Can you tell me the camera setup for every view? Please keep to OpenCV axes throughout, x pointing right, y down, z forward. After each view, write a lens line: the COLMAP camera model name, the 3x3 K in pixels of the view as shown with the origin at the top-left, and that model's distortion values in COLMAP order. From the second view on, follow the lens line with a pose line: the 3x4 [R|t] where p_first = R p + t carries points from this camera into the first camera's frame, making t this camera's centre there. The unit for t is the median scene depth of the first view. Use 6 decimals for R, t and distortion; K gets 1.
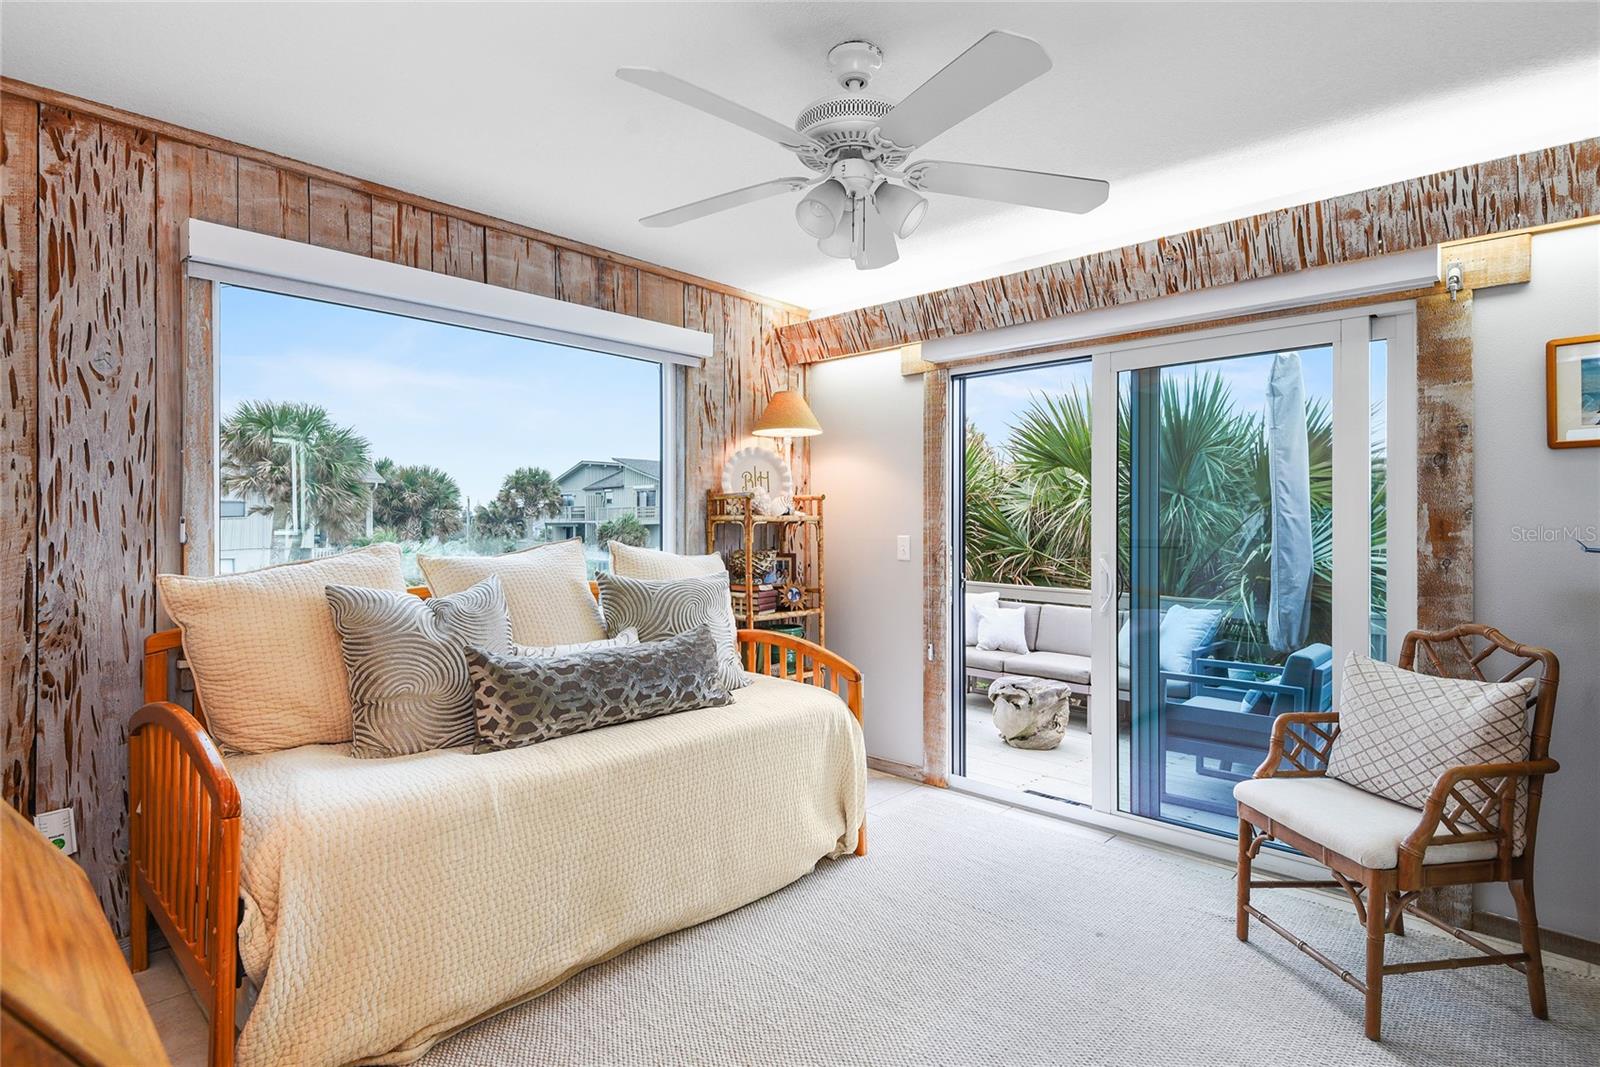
lens RADIAL K [[817.0, 0, 790.6], [0, 817.0, 533.5], [0, 0, 1]] dist [0.002342, -0.017246]
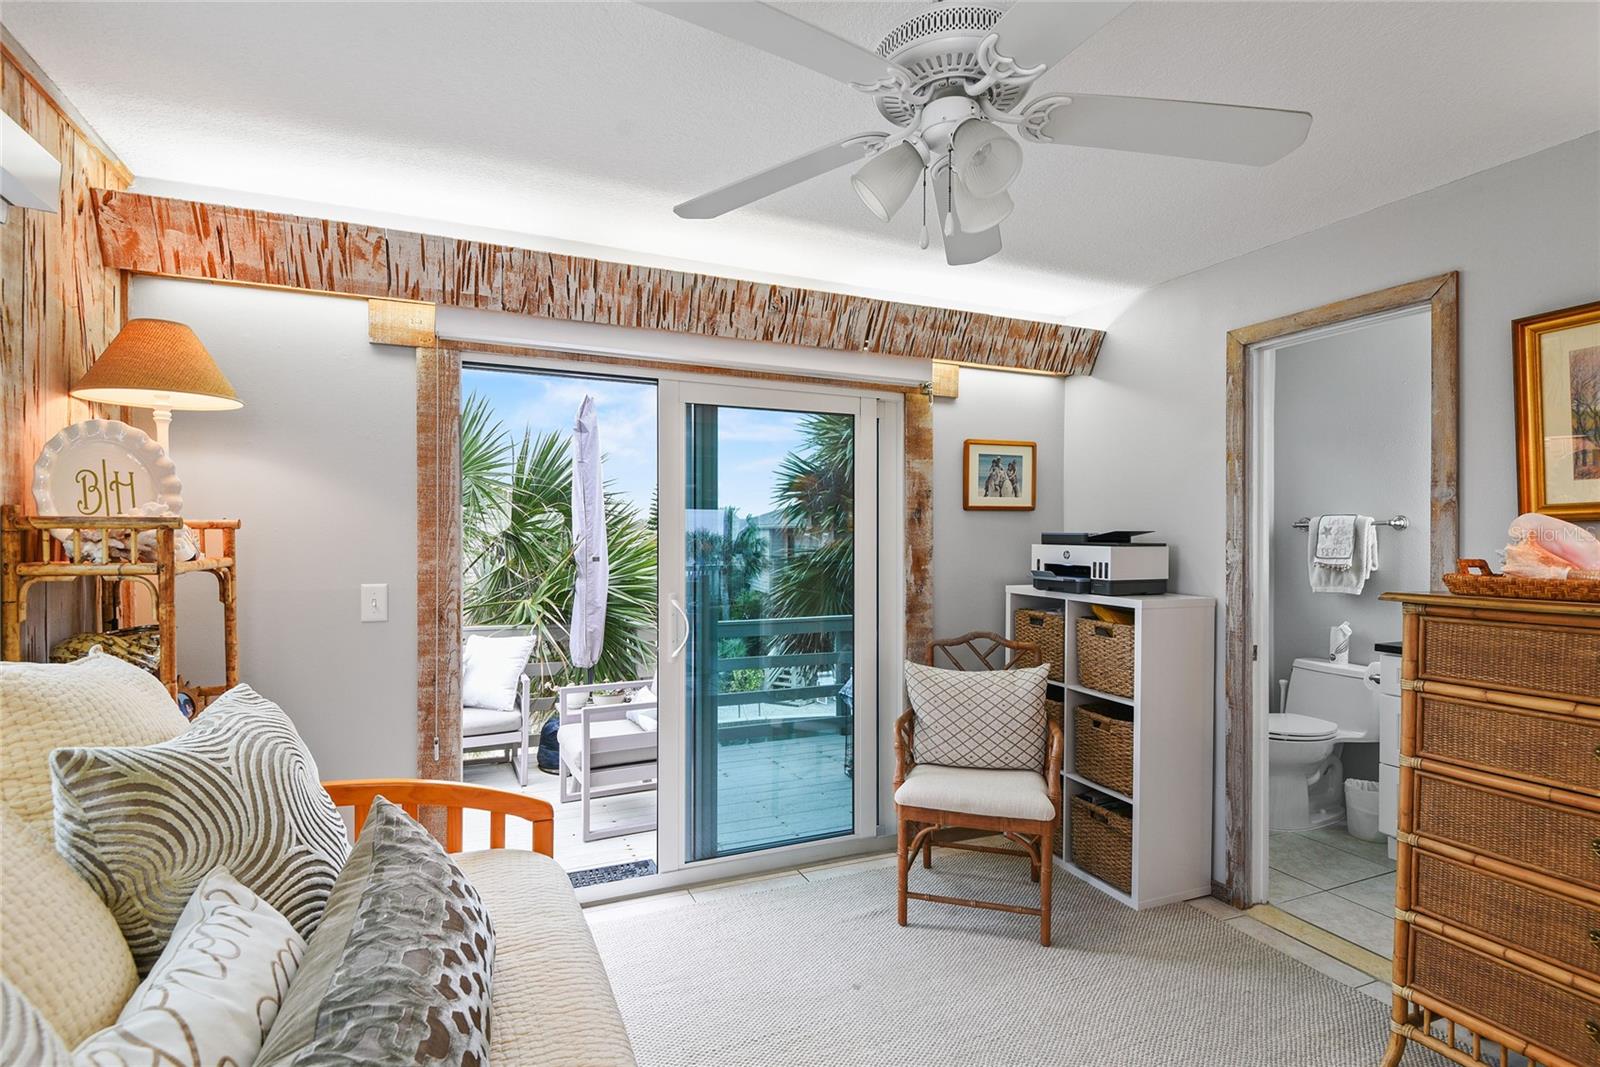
lens RADIAL K [[789.8, 0, 799.7], [0, 789.8, 540.3], [0, 0, 1]] dist [0.000589, -0.007044]
pose [[0.363642, -0.007469, 0.931509, -0.428795], [0.005813, 0.999967, 0.005749, -0.044740], [-0.931521, 0.003324, 0.363673, 0.572032]]
